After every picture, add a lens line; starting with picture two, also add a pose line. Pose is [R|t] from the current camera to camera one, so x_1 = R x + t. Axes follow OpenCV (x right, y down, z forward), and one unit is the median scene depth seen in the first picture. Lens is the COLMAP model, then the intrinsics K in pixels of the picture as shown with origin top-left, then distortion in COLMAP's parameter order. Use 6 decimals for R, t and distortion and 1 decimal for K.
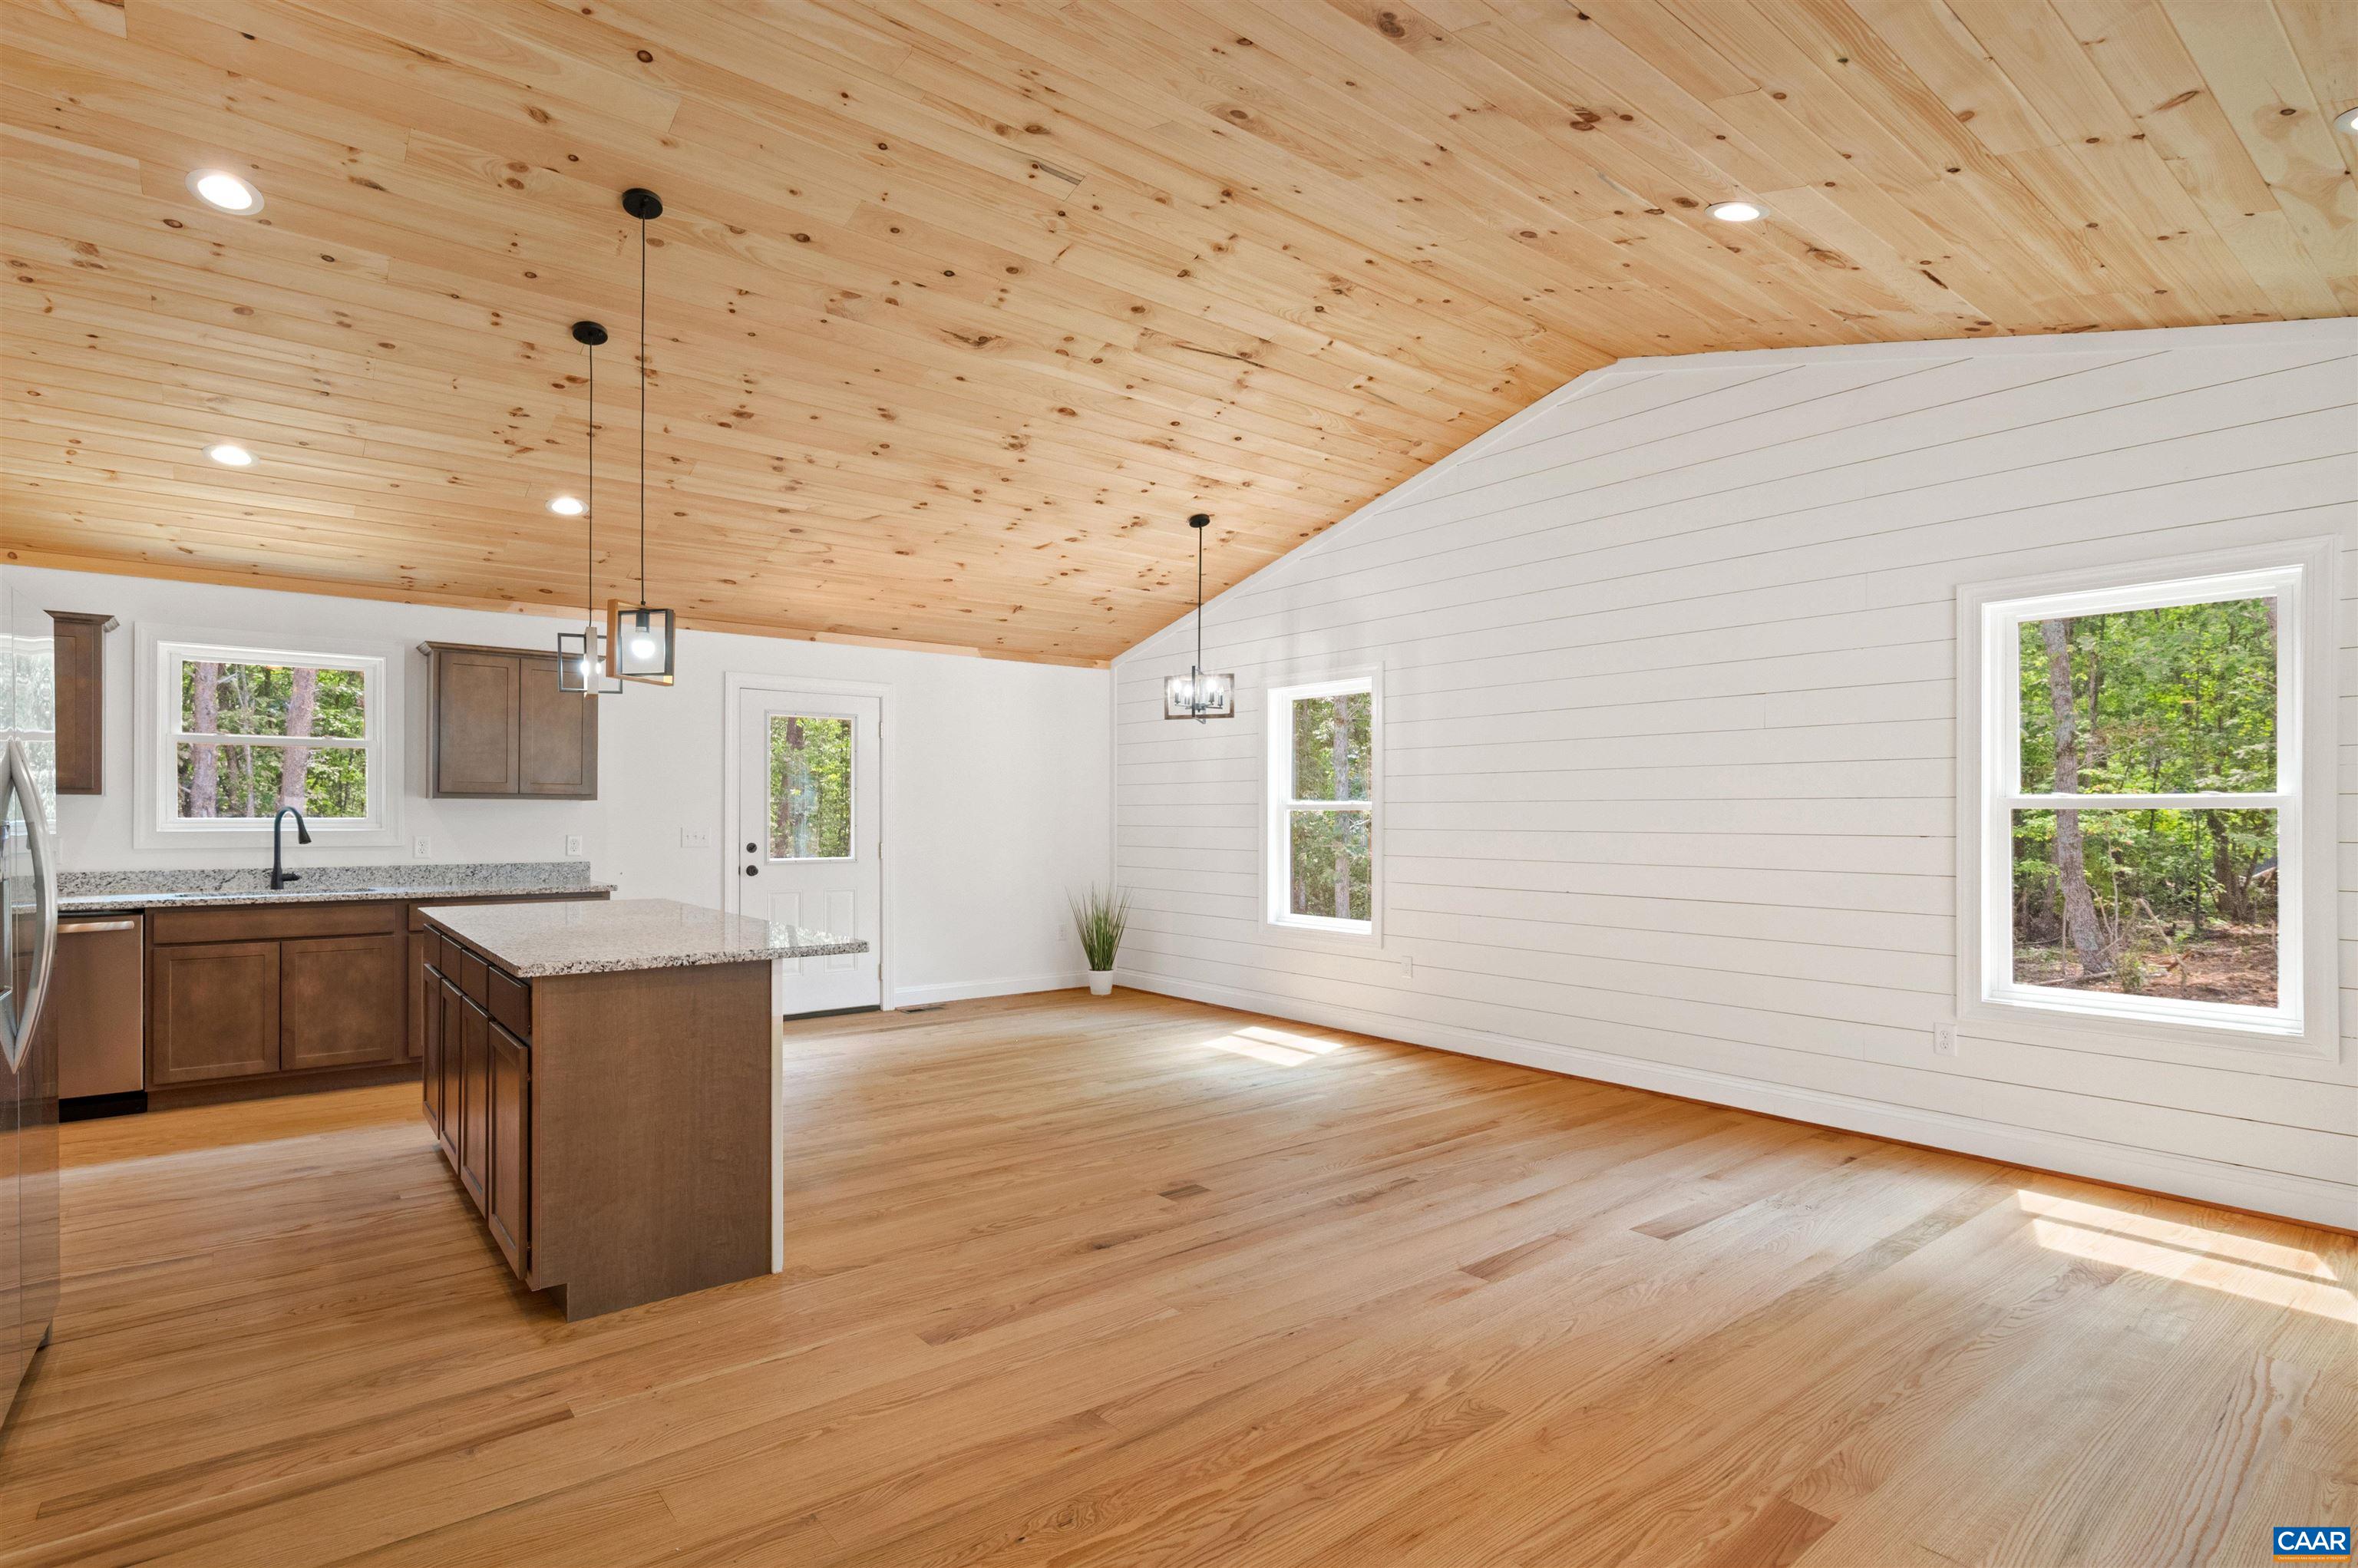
lens RADIAL K [[1172.3, 0, 1176.5], [0, 1172.3, 809.0], [0, 0, 1]] dist [0.000239, 0.000068]
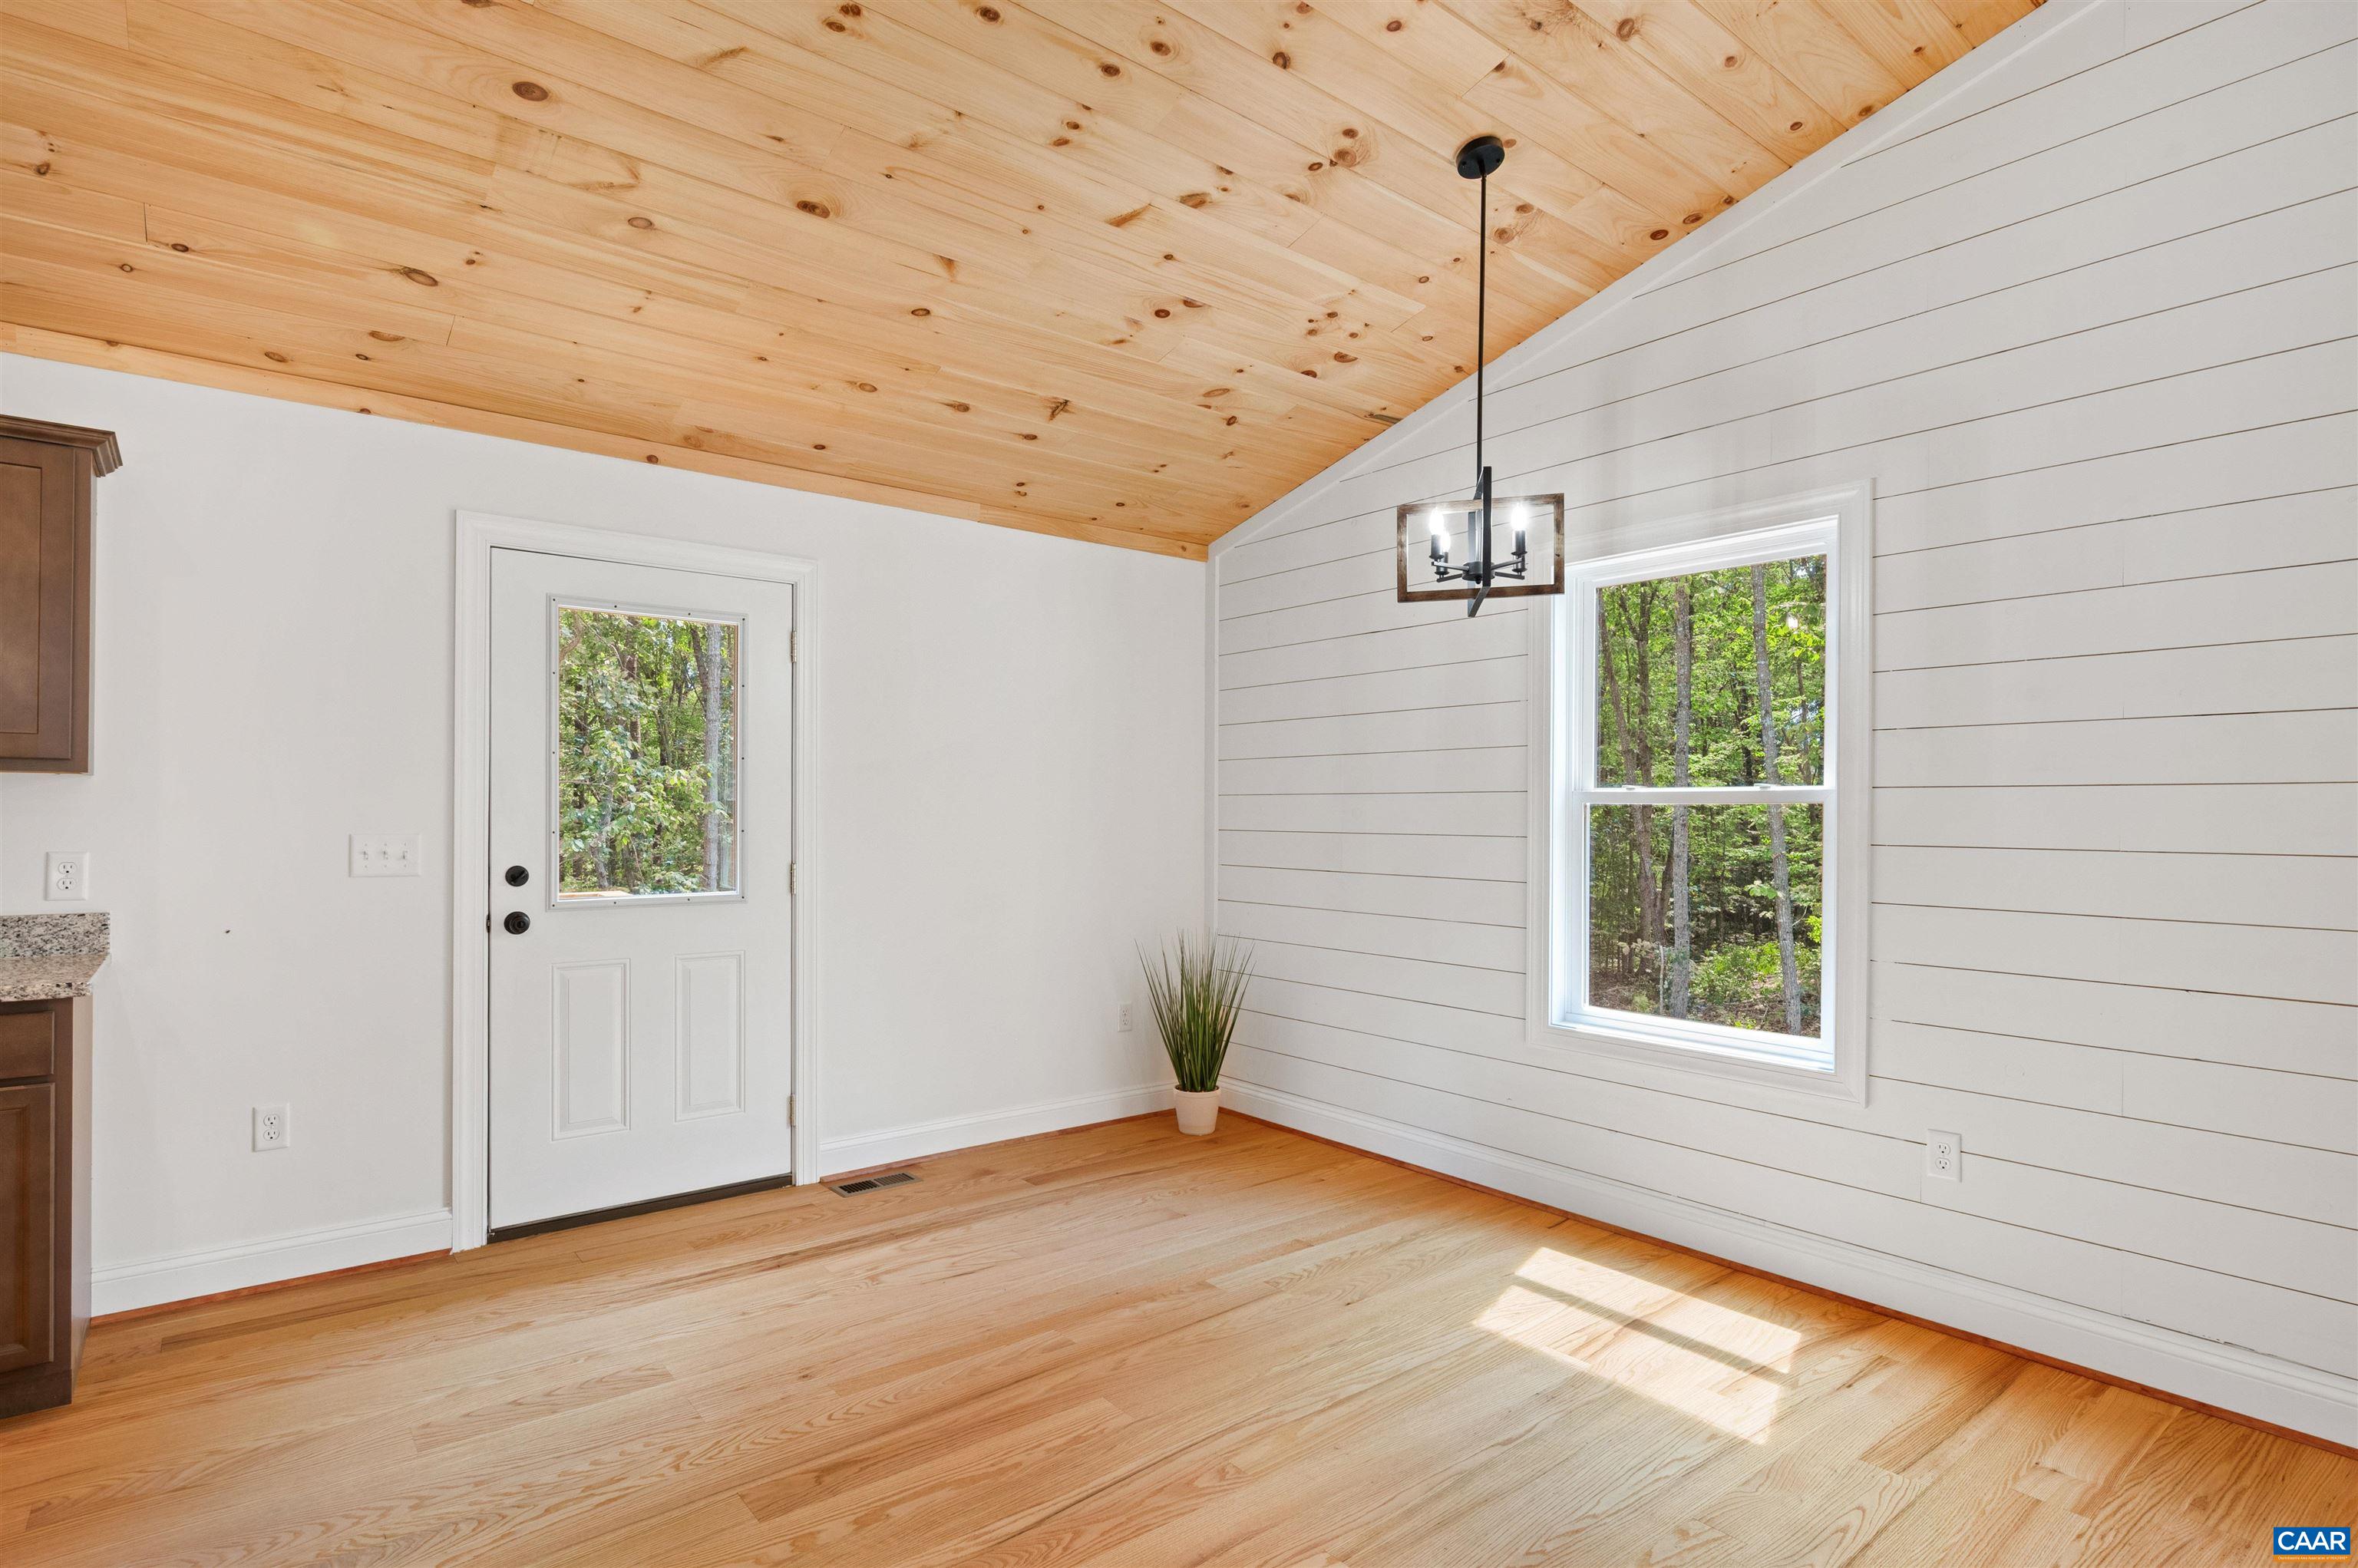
lens RADIAL K [[1195.1, 0, 1182.7], [0, 1195.1, 810.8], [0, 0, 1]] dist [-0.003200, -0.000055]
pose [[0.999947, 0.003900, 0.009570, -0.102843], [-0.003941, 0.999983, 0.004246, 0.003005], [-0.009553, -0.004283, 0.999945, 0.570751]]
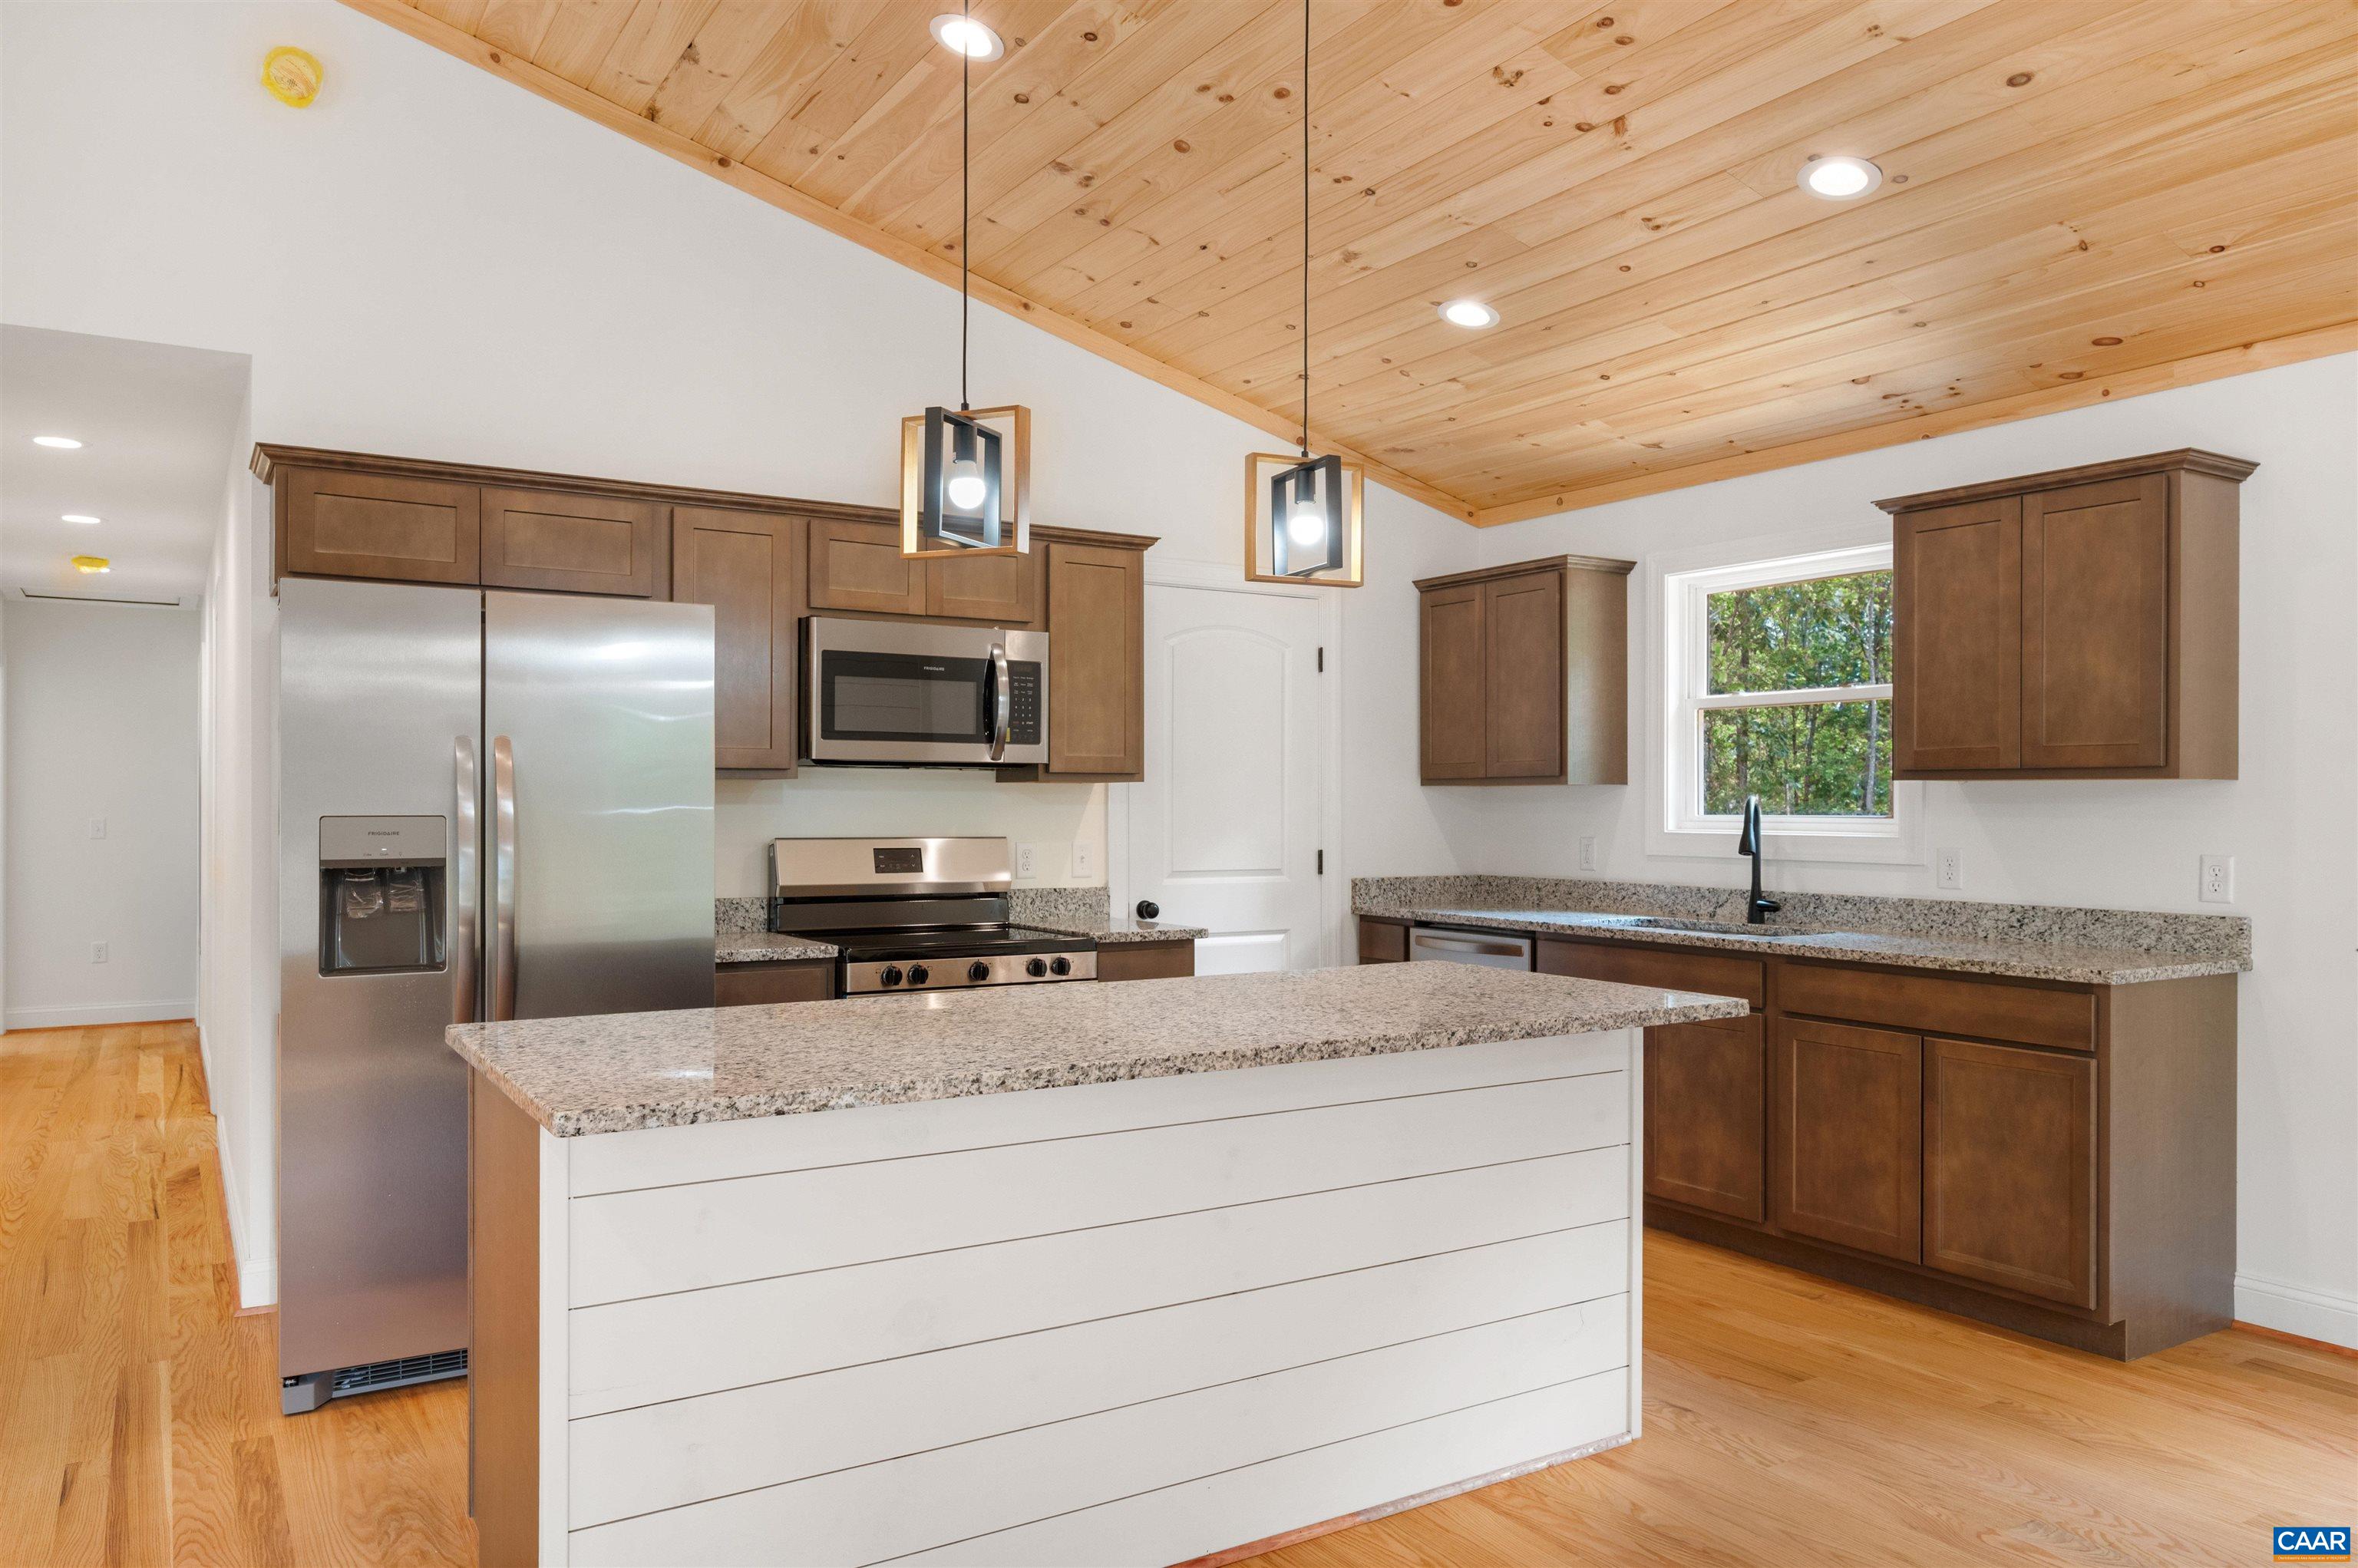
lens RADIAL K [[1613.6, 0, 1182.3], [0, 1613.6, 800.5], [0, 0, 1]] dist [-0.003275, 0.001904]
pose [[-0.103956, -0.004368, -0.994572, 0.152322], [0.001425, 0.999989, -0.004541, 0.002973], [0.994581, -0.001890, -0.103949, 0.695599]]
